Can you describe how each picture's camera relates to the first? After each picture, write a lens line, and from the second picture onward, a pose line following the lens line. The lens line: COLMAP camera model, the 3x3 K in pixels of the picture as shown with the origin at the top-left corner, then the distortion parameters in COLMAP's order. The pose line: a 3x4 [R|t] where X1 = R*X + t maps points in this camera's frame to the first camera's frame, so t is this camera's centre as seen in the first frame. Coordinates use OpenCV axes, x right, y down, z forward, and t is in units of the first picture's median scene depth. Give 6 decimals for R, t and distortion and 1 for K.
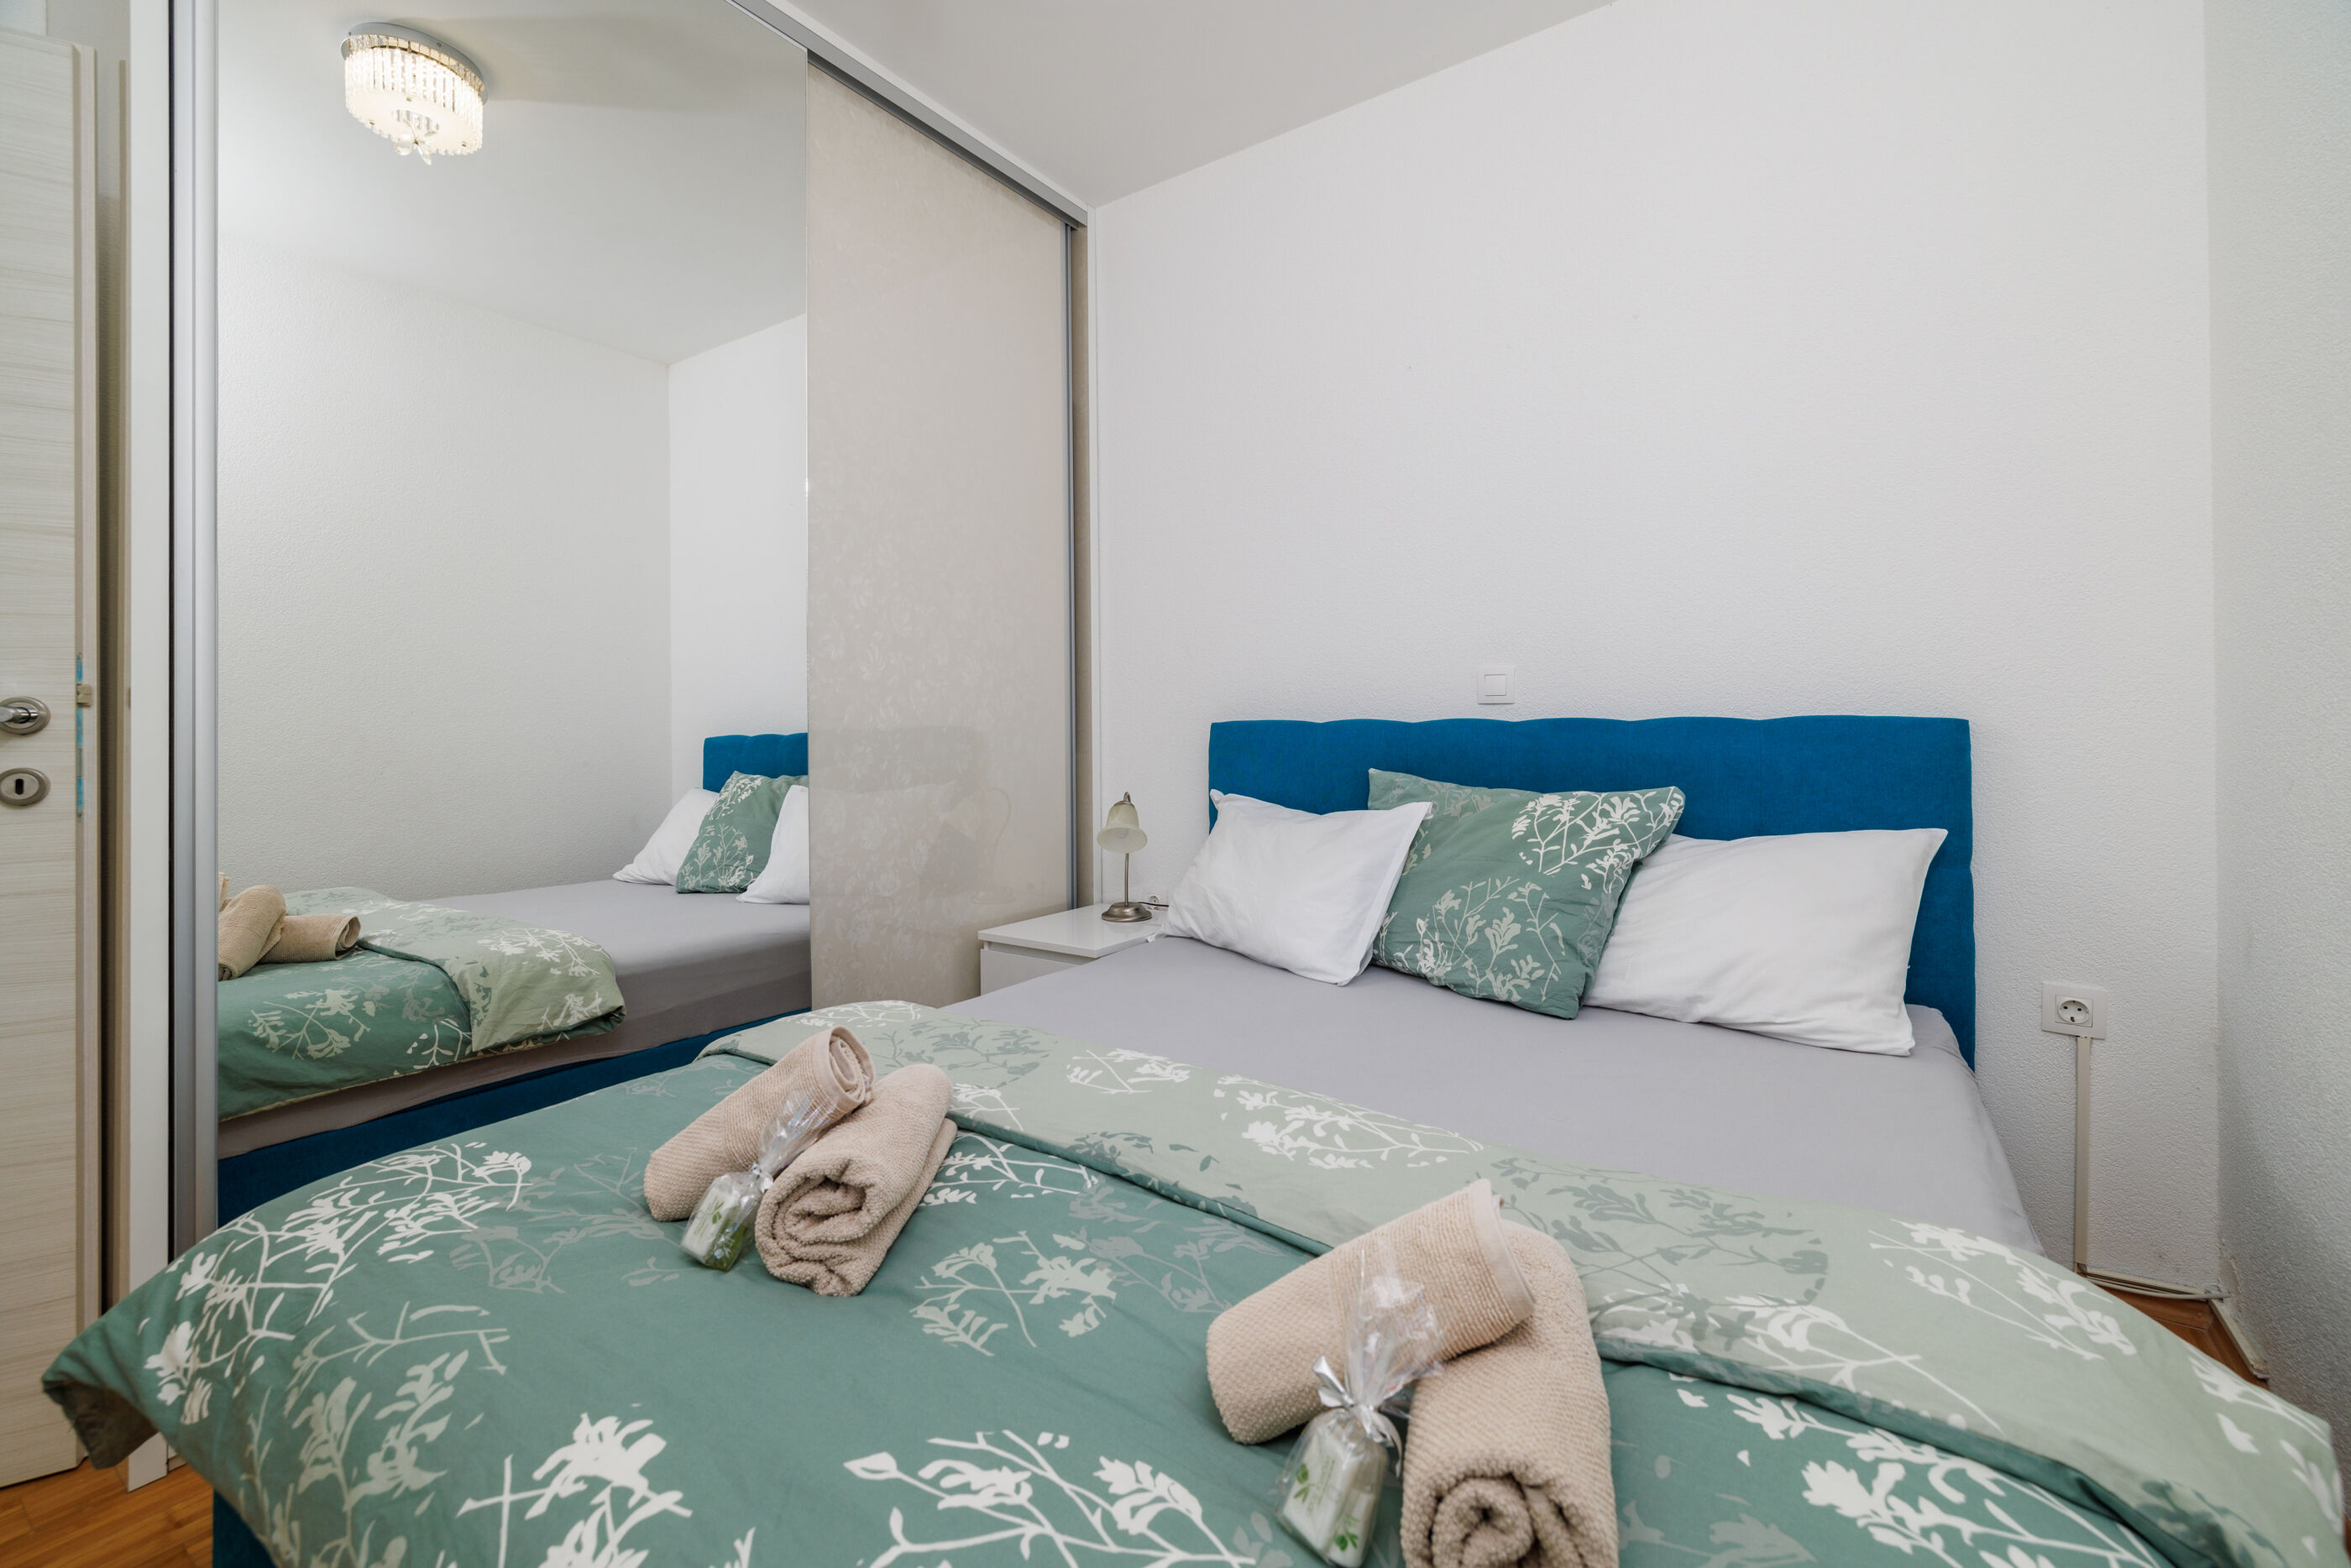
lens RADIAL K [[991.8, 0, 1197.6], [0, 991.8, 729.7], [0, 0, 1]] dist [0.000064, 0.000002]
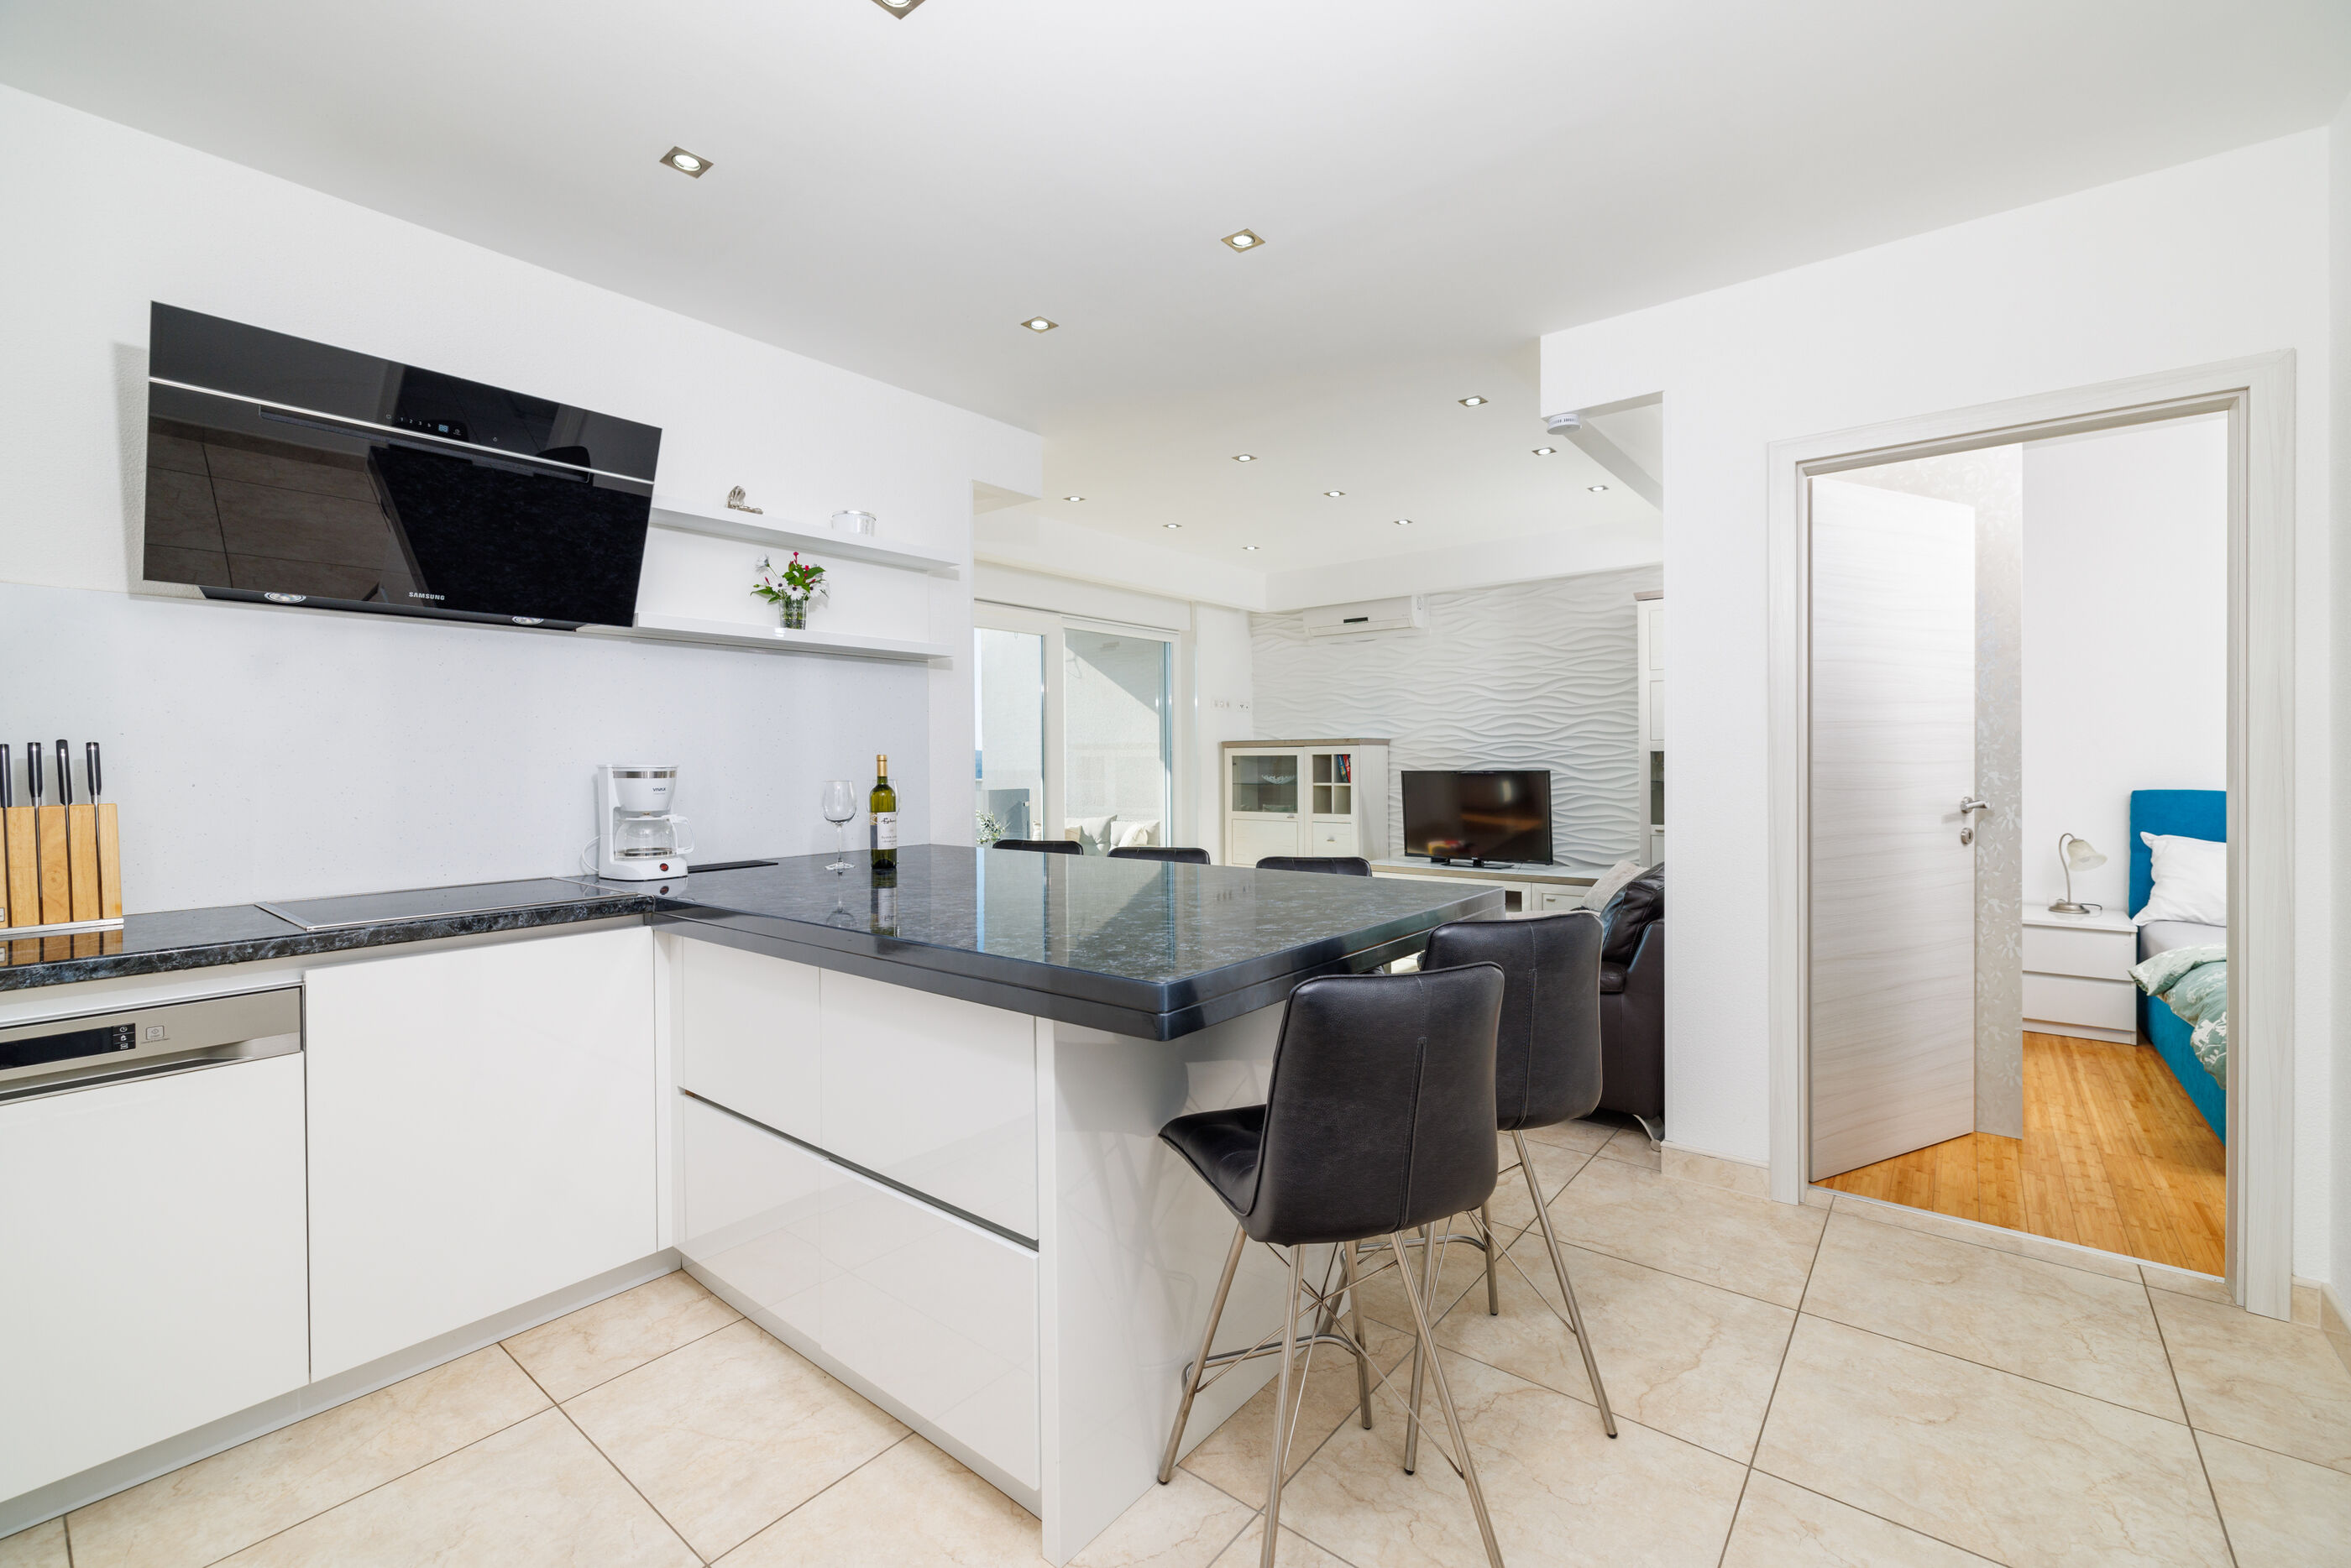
lens RADIAL K [[991.8, 0, 1191.3], [0, 991.8, 772.1], [0, 0, 1]] dist [0.000064, 0.000002]
pose [[0.997588, -0.007100, -0.069043, -3.618295], [0.008113, 0.999863, 0.014406, -0.187352], [0.068932, -0.014932, 0.997510, -1.824209]]
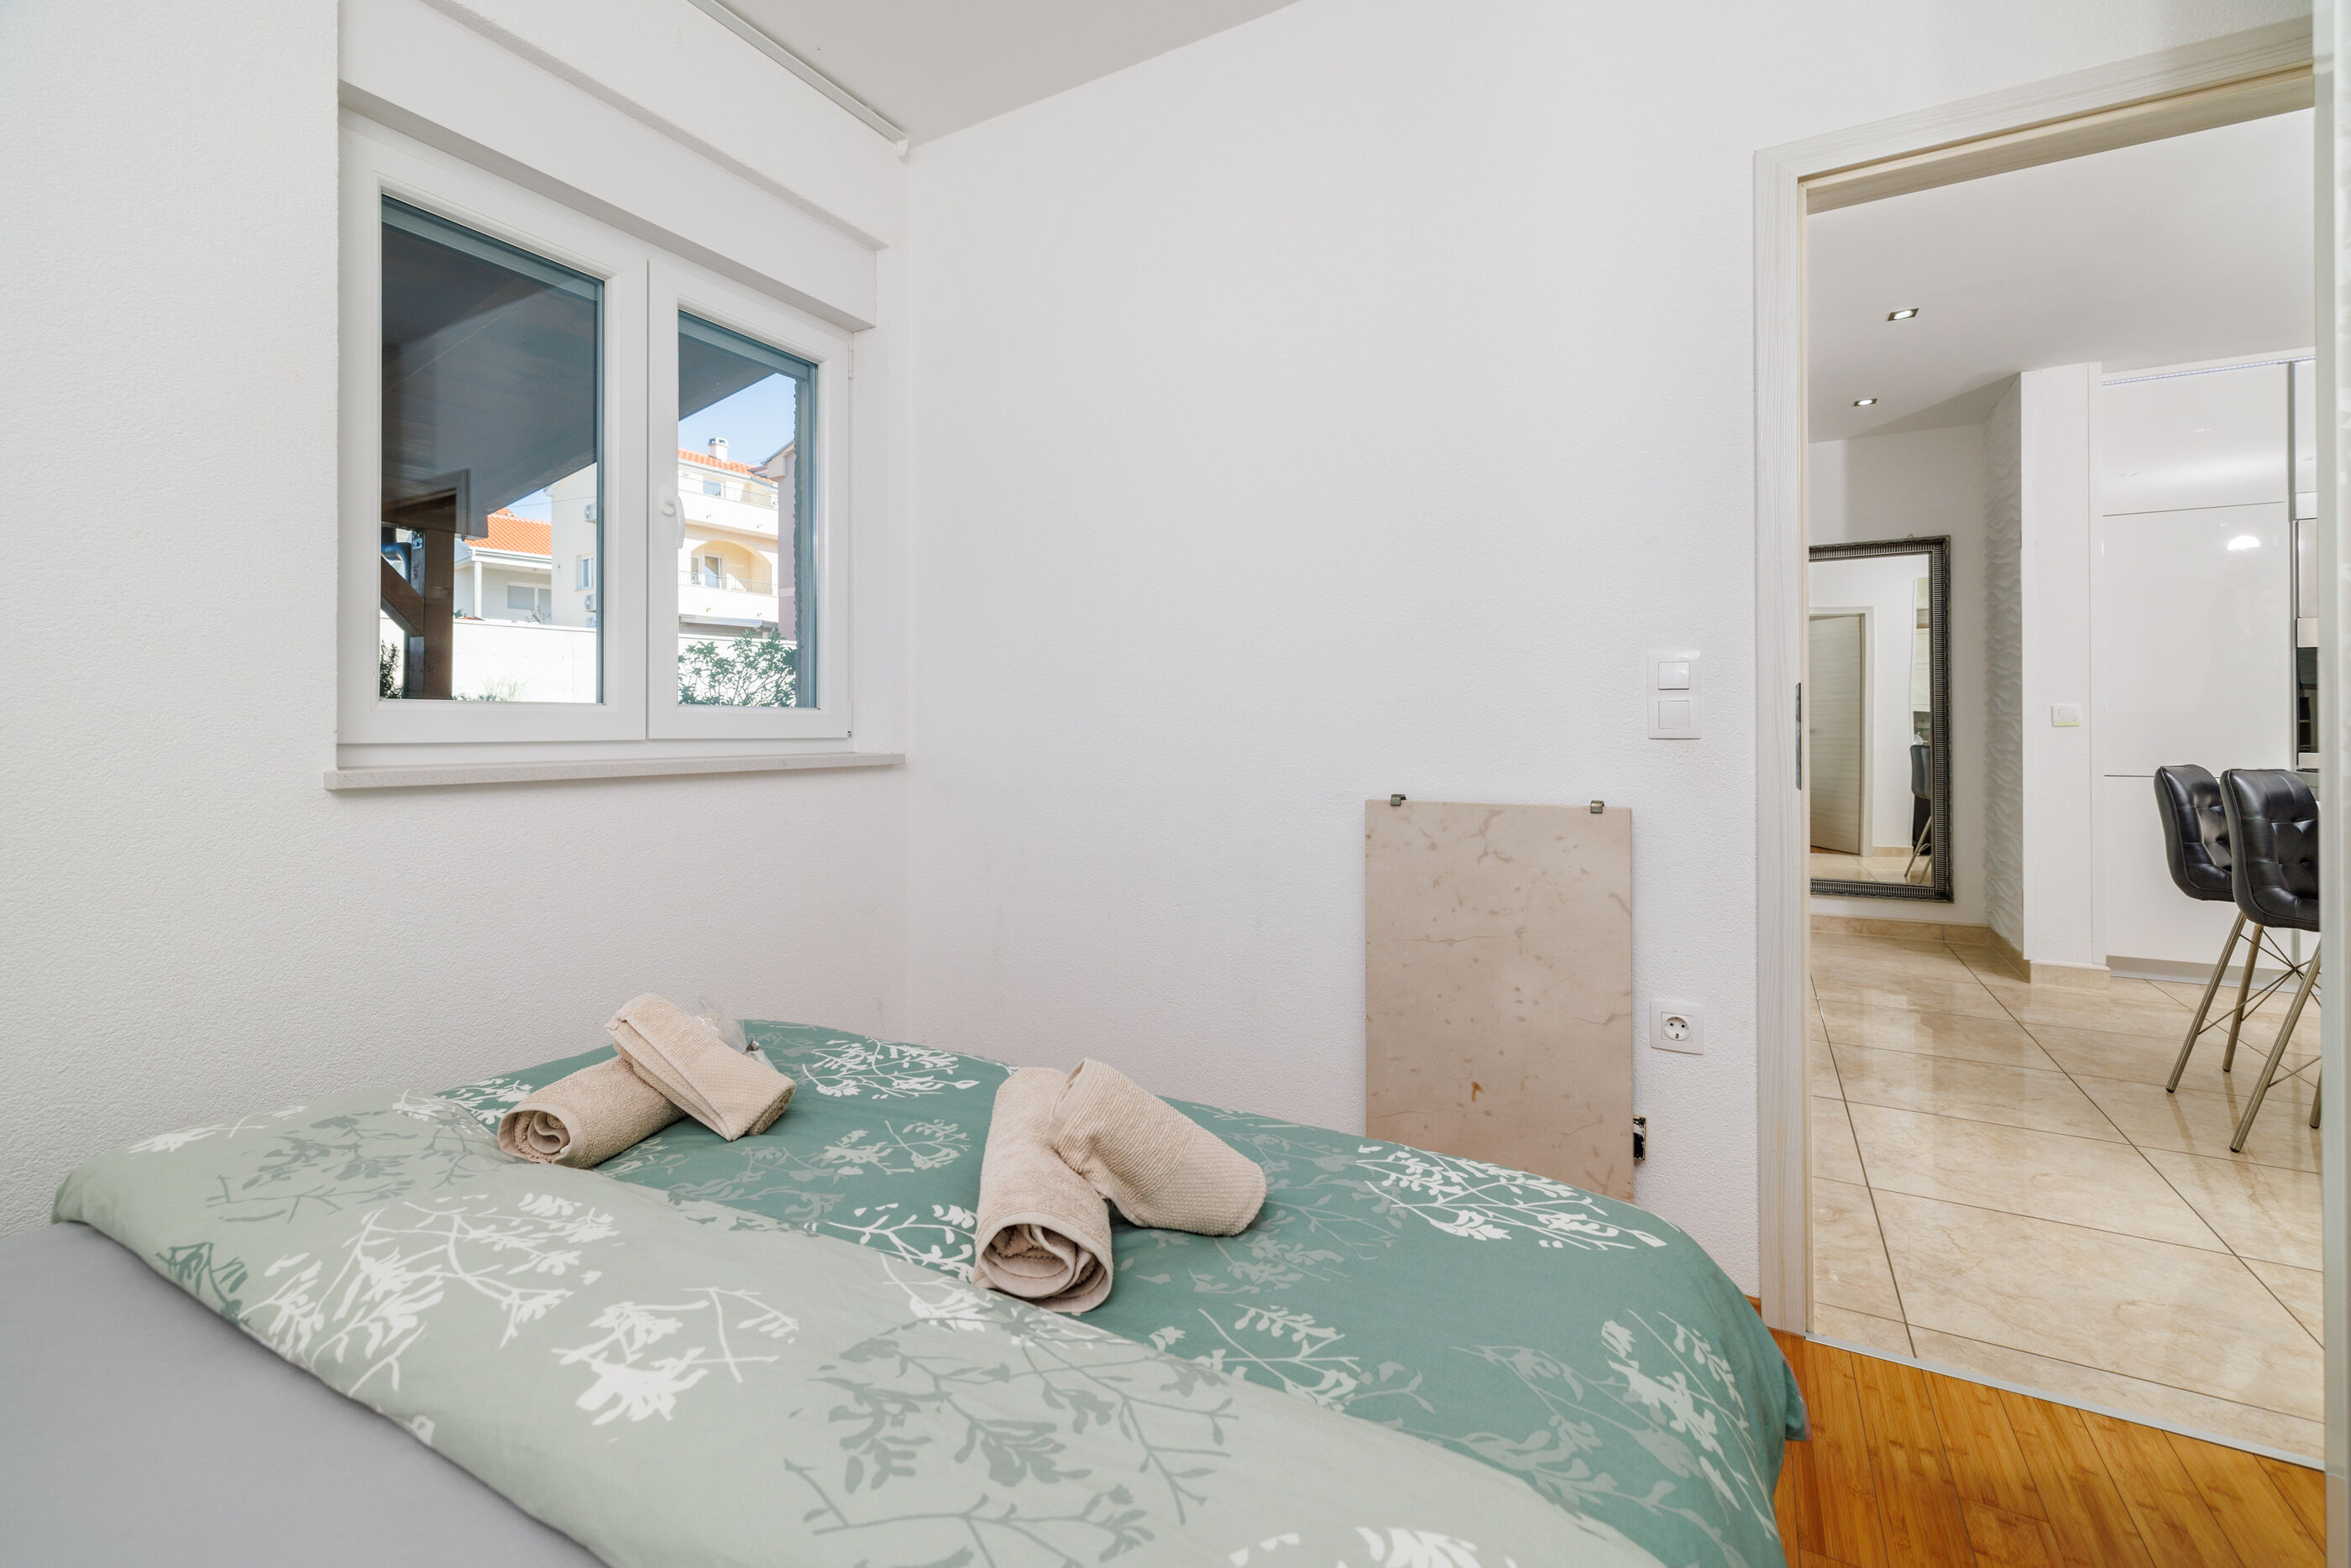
lens RADIAL K [[991.8, 0, 1194.8], [0, 991.8, 730.6], [0, 0, 1]] dist [0.000064, 0.000002]
pose [[-0.995685, 0.006077, -0.092596, -0.387804], [0.006411, 0.999974, -0.003305, -0.014555], [0.092573, -0.003885, -0.995698, 1.983342]]
